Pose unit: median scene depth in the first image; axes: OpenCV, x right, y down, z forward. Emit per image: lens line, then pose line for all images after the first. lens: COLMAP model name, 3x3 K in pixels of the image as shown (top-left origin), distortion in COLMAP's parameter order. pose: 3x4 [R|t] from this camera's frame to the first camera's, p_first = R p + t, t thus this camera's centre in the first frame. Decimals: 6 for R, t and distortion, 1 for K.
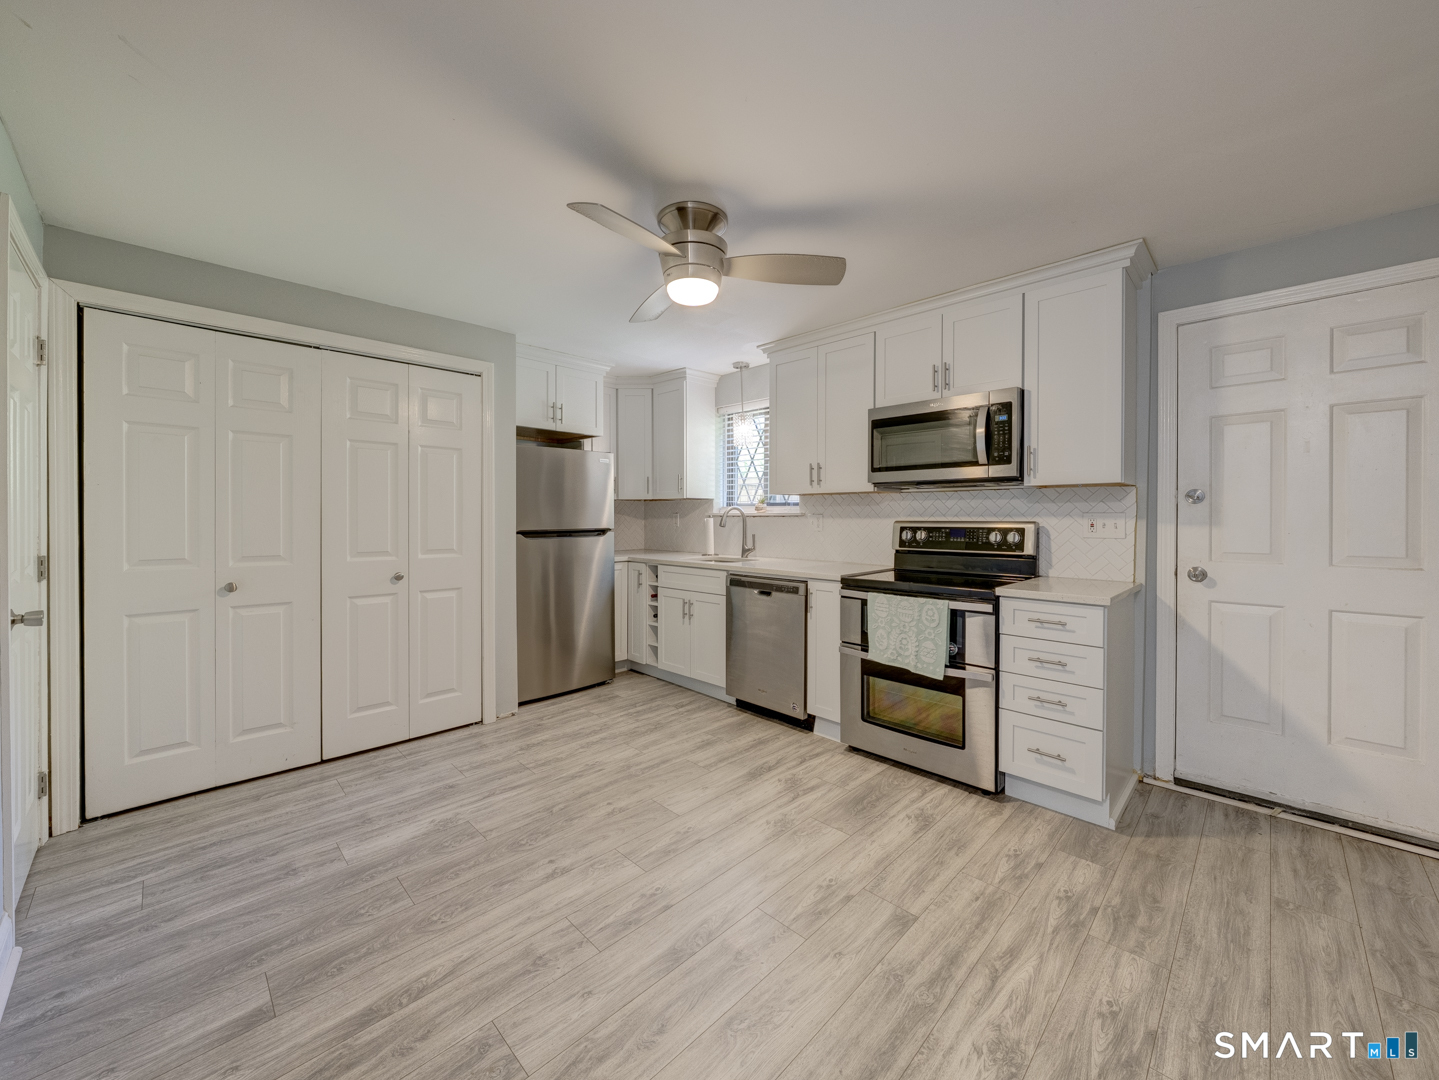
lens RADIAL K [[545.9, 0, 674.6], [0, 545.9, 518.1], [0, 0, 1]] dist [-0.001046, 0.000132]
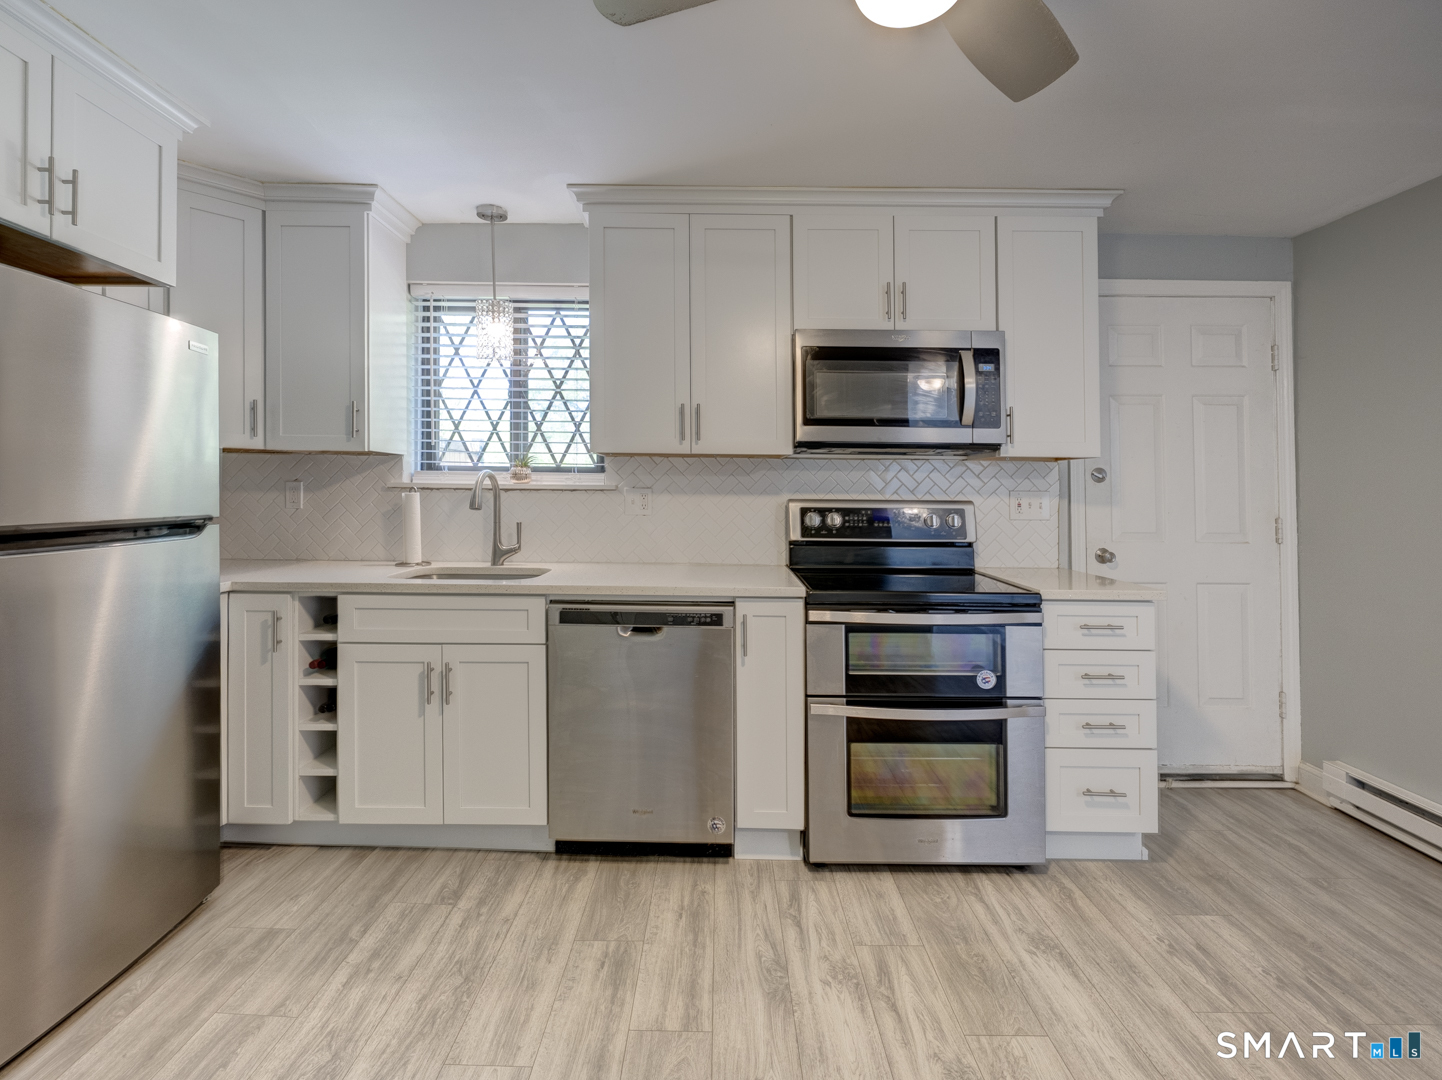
lens RADIAL K [[708.8, 0, 716.2], [0, 708.8, 480.3], [0, 0, 1]] dist [-0.001824, -0.000075]
pose [[0.686017, 0.019844, 0.727315, -0.314743], [-0.007757, 0.999771, -0.019961, -0.000019], [-0.727544, 0.008051, 0.686013, 0.469560]]
